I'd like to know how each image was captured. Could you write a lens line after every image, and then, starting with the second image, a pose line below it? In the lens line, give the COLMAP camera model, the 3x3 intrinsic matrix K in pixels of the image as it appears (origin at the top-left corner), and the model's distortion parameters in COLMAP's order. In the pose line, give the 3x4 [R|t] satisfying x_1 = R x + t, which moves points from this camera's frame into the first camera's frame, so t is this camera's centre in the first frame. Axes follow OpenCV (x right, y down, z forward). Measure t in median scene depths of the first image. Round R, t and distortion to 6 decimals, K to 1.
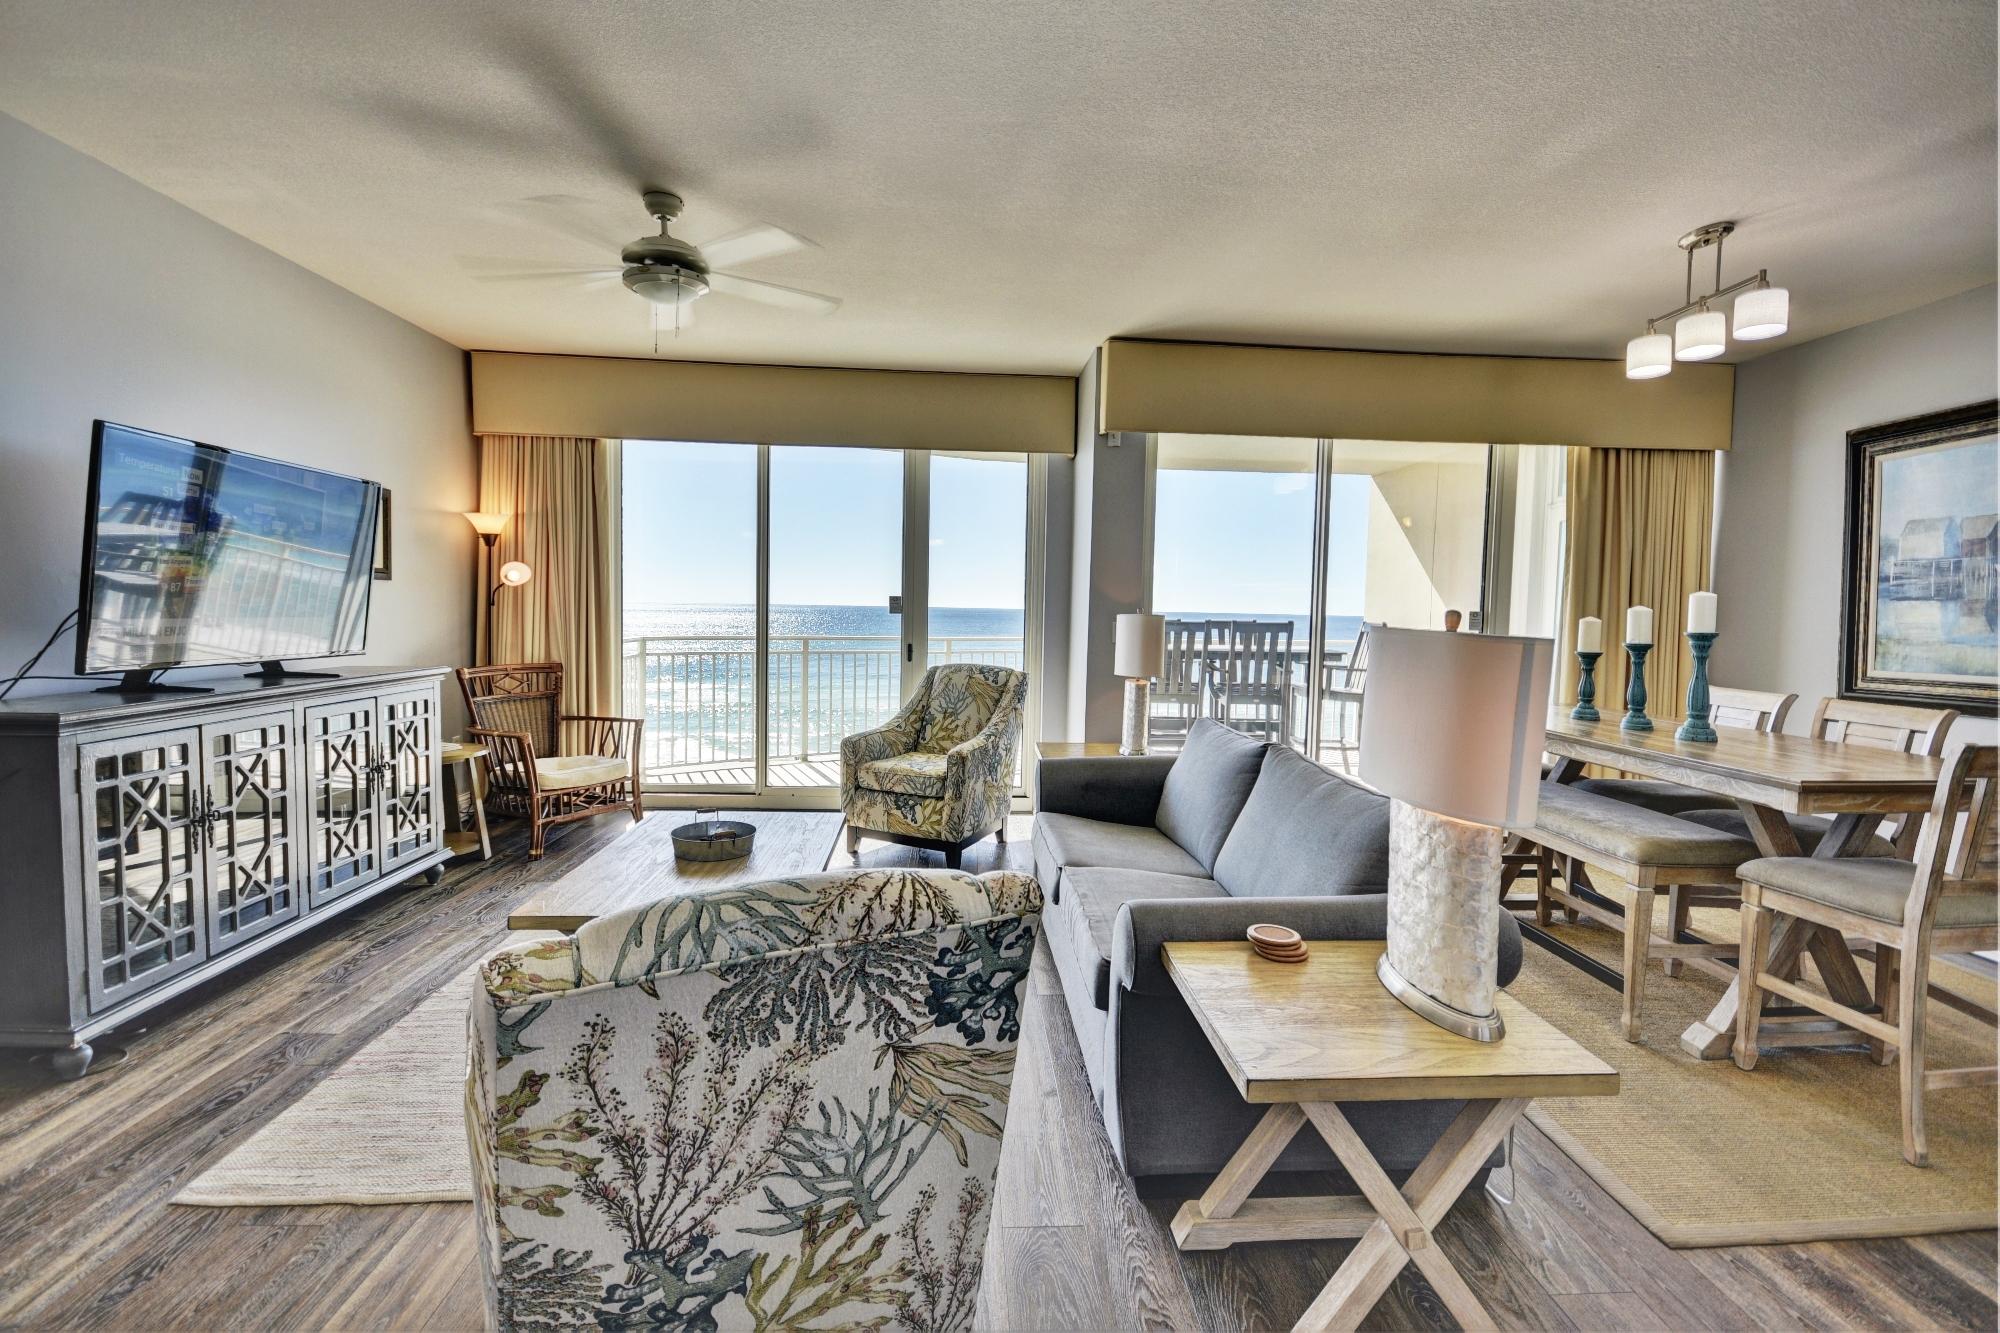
lens RADIAL K [[885.7, 0, 1007.7], [0, 885.7, 652.3], [0, 0, 1]] dist [0.006800, -0.008163]
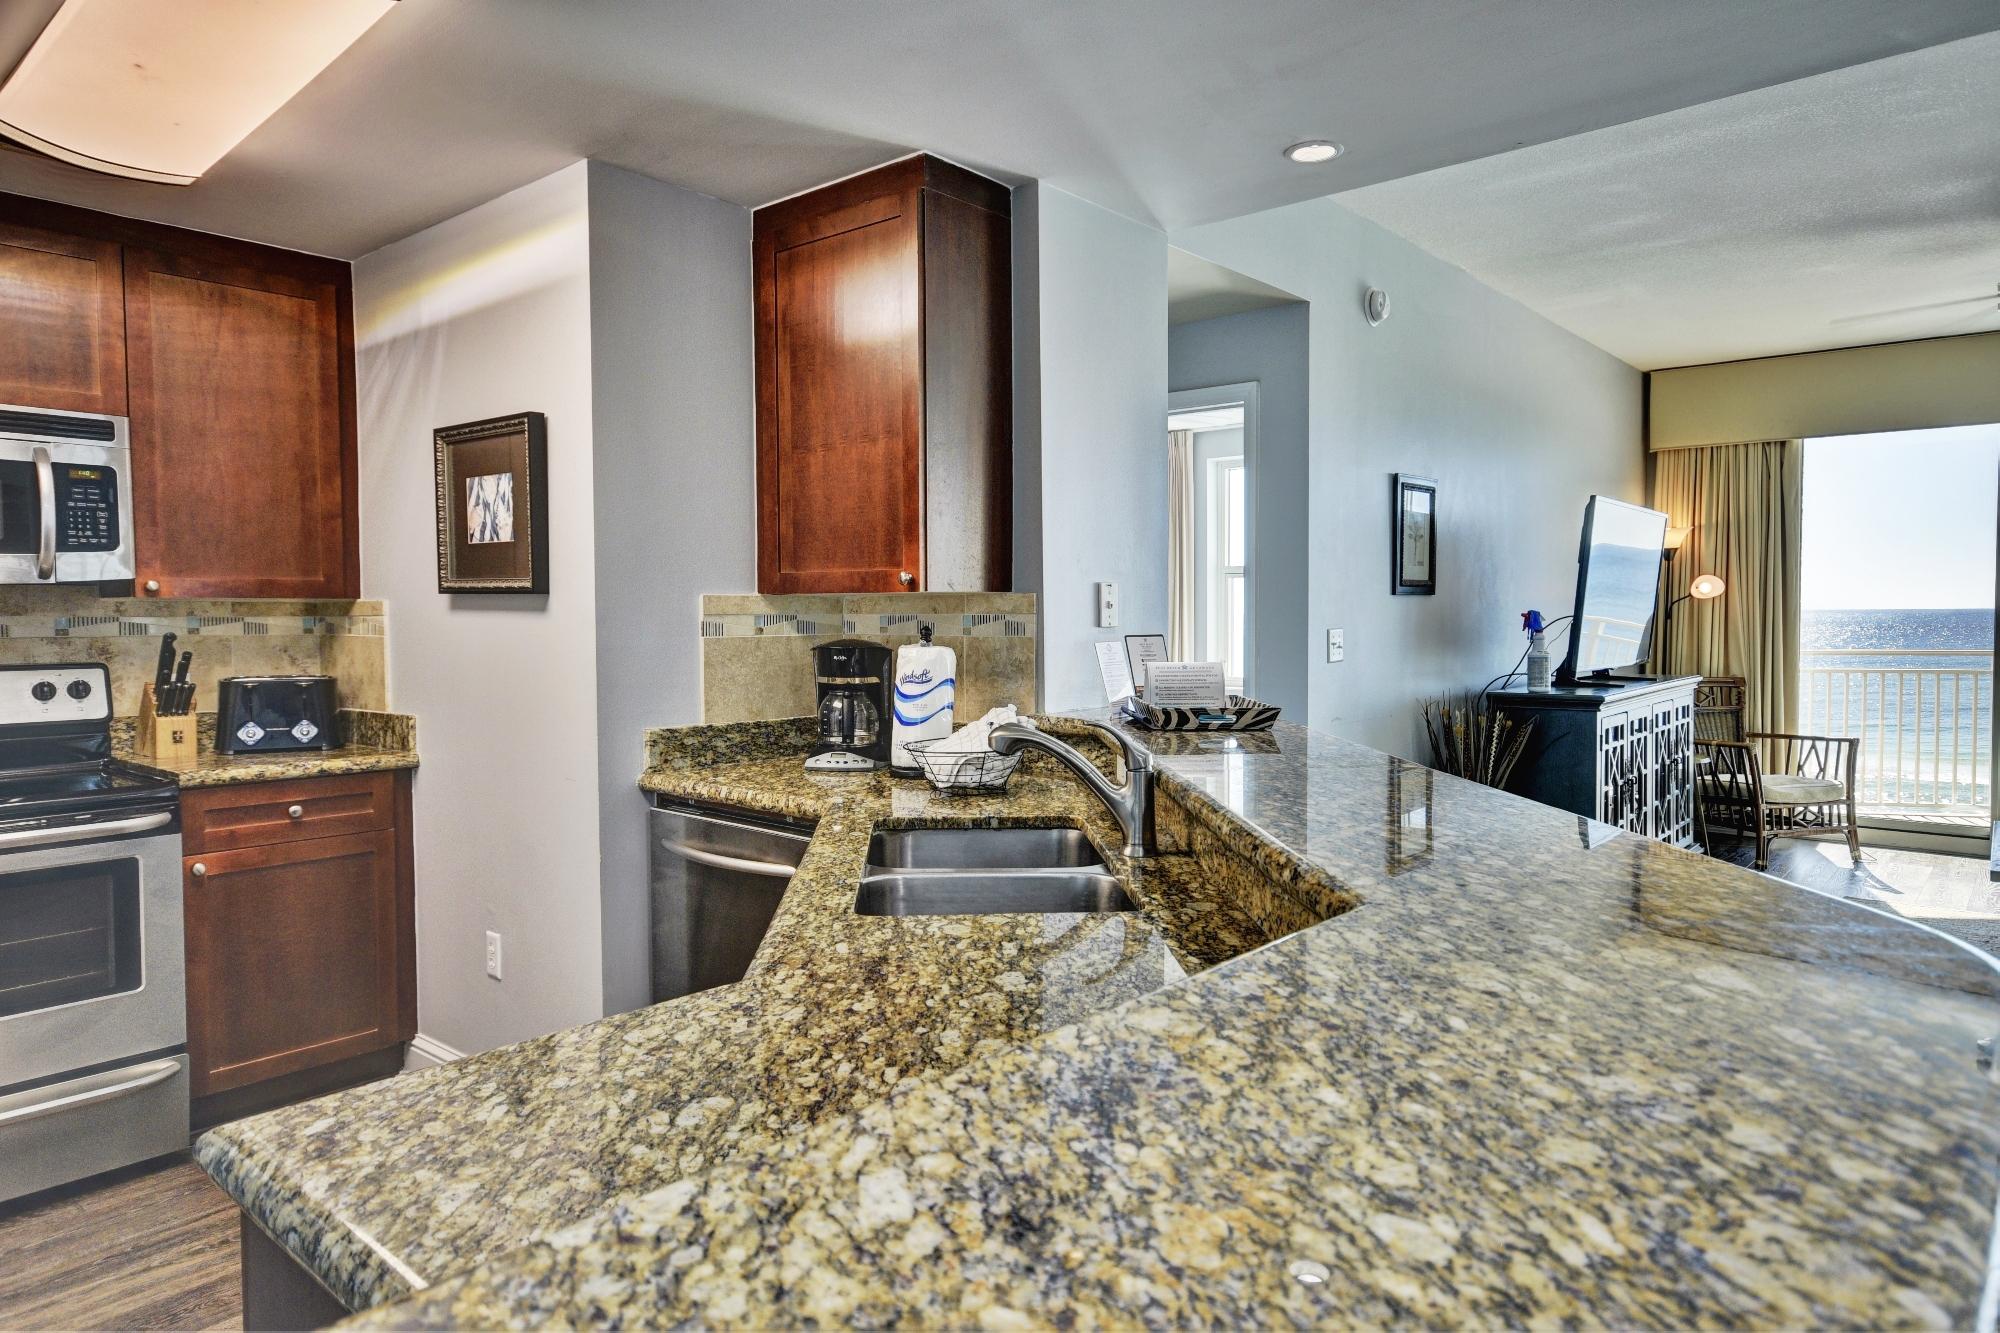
lens RADIAL K [[1217.9, 0, 990.4], [0, 1217.9, 654.8], [0, 0, 1]] dist [0.005920, 0.018360]
pose [[0.714157, -0.001609, -0.699984, -0.184448], [-0.014070, 0.999762, -0.016653, 0.025051], [0.699844, 0.021742, 0.713965, -0.617173]]
